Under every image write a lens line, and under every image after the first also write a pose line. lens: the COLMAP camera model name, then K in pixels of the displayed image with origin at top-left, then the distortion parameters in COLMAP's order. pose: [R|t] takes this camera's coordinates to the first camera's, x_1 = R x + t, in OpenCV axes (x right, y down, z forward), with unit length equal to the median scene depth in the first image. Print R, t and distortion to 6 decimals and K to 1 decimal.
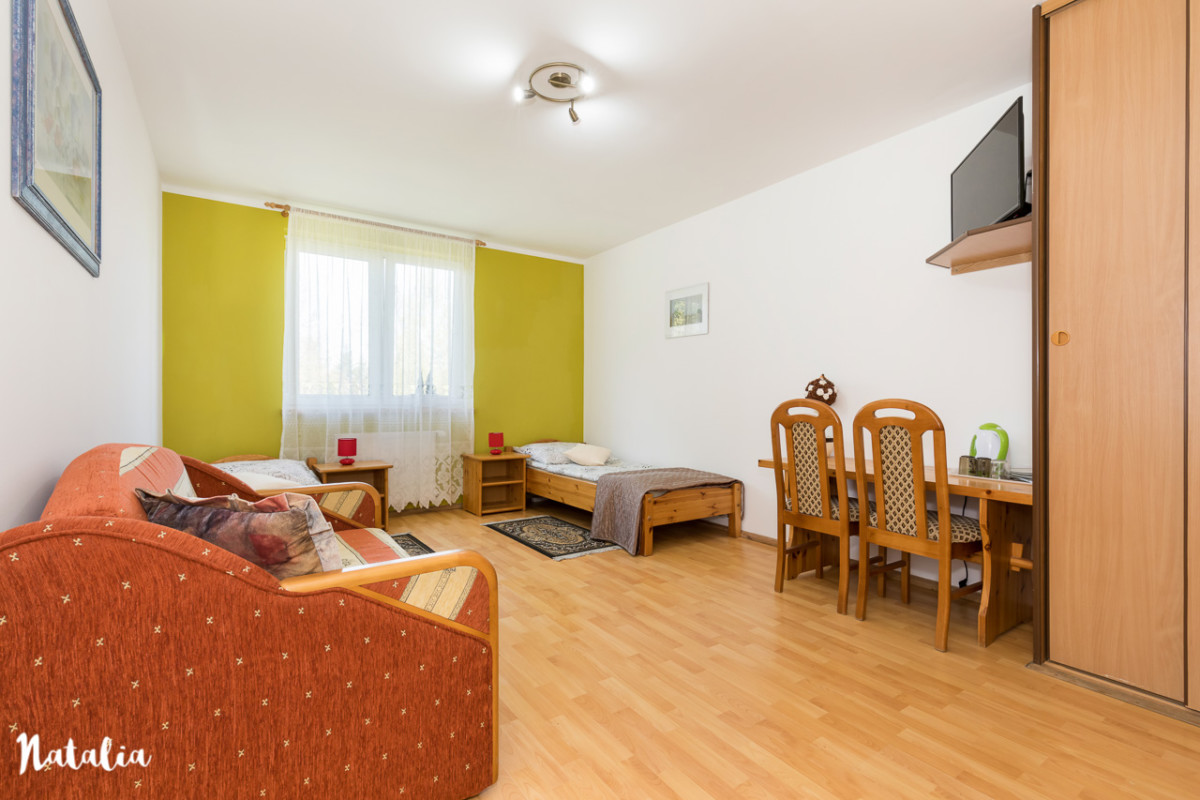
lens RADIAL K [[536.7, 0, 599.3], [0, 536.7, 395.2], [0, 0, 1]] dist [-0.000705, 0.000045]
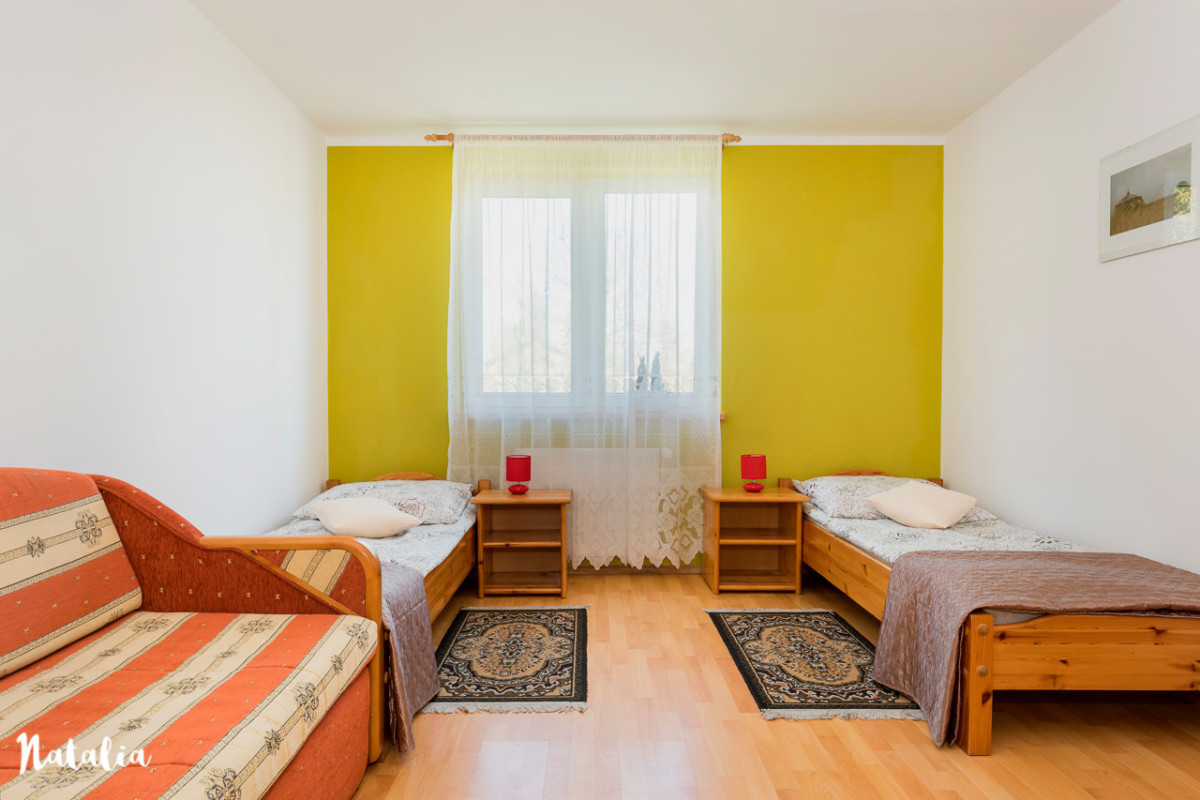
lens RADIAL K [[730.3, 0, 597.2], [0, 730.3, 406.2], [0, 0, 1]] dist [0.002214, -0.001763]
pose [[0.816788, 0.003390, -0.576929, 0.147150], [0.008023, 0.999819, 0.017234, 0.001285], [0.576883, -0.018705, 0.816613, 0.276144]]
